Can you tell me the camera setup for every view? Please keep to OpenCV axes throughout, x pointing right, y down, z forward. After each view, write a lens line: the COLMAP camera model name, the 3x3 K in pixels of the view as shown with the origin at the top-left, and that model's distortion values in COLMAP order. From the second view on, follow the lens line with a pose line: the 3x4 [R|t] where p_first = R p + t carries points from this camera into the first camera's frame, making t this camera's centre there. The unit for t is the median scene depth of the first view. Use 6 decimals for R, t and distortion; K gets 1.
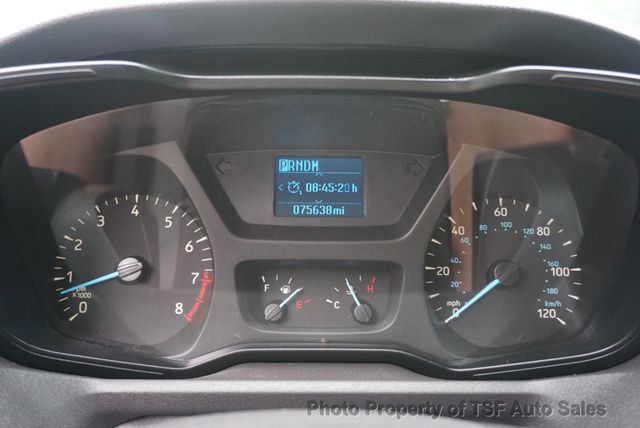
lens RADIAL K [[634.9, 0, 320.0], [0, 634.9, 214.0], [0, 0, 1]] dist [0.014655, 0.007719]
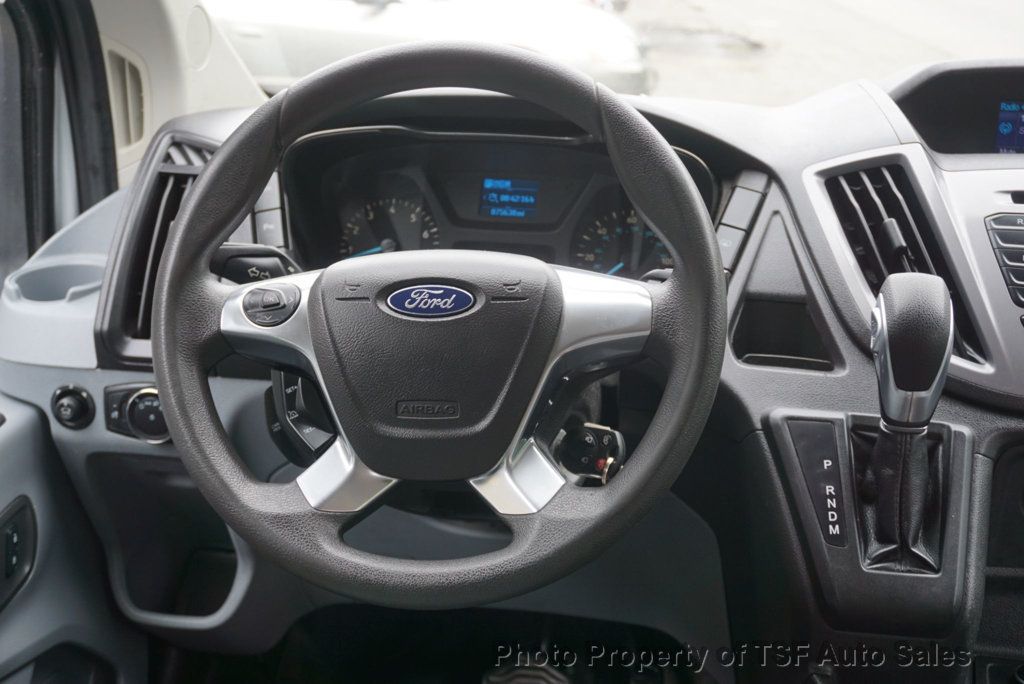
lens RADIAL K [[1412.9, 0, 508.2], [0, 1412.9, 341.6], [0, 0, 1]] dist [0.080912, 0.009860]
pose [[0.984688, 0.054945, -0.165440, 0.572365], [-0.051437, 0.998353, 0.025416, 0.214633], [0.166564, -0.016517, 0.985892, -2.349702]]
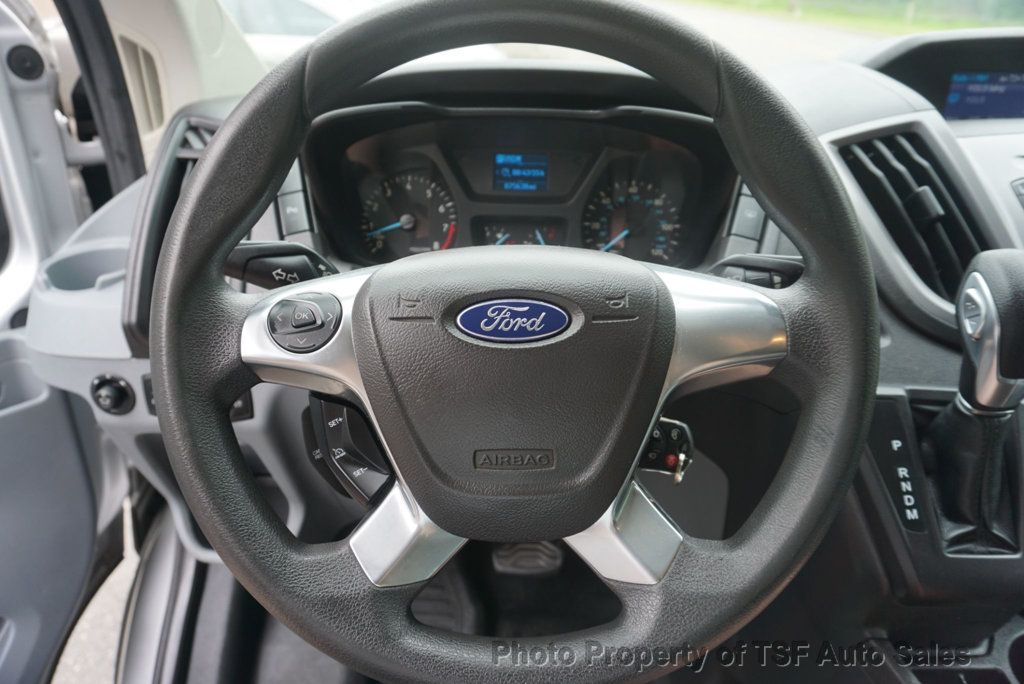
lens RADIAL K [[708.3, 0, 512.0], [0, 708.3, 342.0], [0, 0, 1]] dist [-0.002035, 0.008843]
pose [[0.999001, 0.020994, -0.039456, 0.056804], [-0.013913, 0.985025, 0.171850, 0.074545], [0.042473, -0.171129, 0.984333, -0.871902]]
